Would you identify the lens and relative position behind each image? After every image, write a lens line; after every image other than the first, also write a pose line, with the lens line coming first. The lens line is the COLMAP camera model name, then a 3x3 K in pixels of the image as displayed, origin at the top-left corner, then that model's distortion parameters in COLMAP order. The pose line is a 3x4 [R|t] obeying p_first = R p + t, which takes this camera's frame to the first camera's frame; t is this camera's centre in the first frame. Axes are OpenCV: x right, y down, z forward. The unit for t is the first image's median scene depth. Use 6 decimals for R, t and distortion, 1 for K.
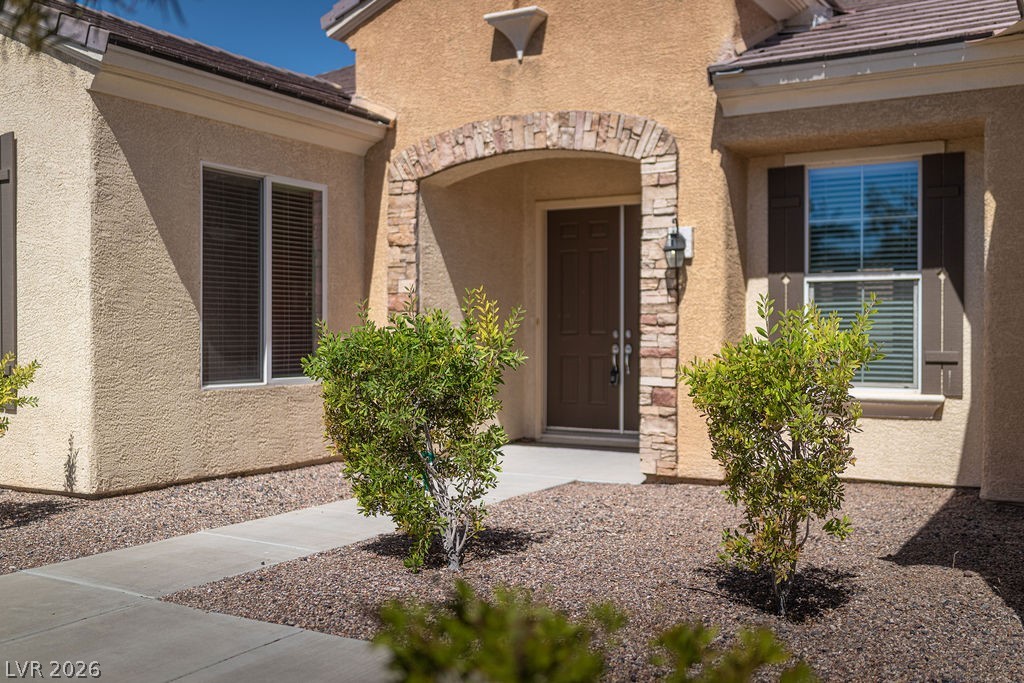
lens RADIAL K [[1049.2, 0, 512.0], [0, 1049.2, 341.5], [0, 0, 1]] dist [-0.014178, -0.002740]
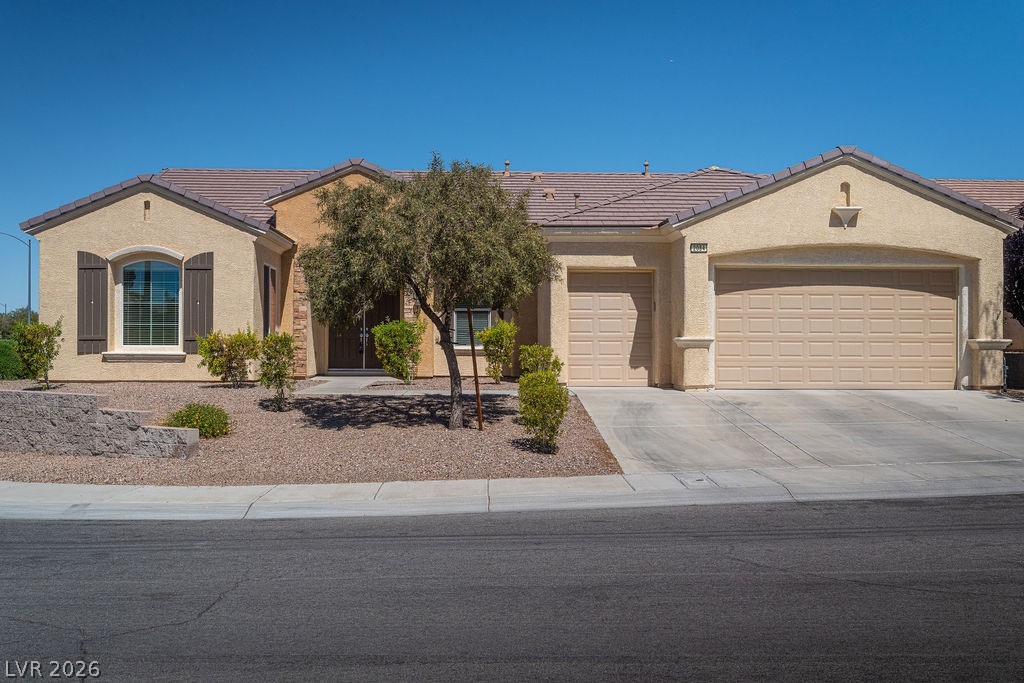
lens RADIAL K [[1049.2, 0, 512.0], [0, 1049.2, 341.5], [0, 0, 1]] dist [-0.014178, -0.002740]
pose [[0.834254, 0.002748, 0.551374, -1.185865], [0.000577, 0.999983, -0.005857, 0.045826], [-0.551381, 0.005204, 0.834237, -1.524305]]
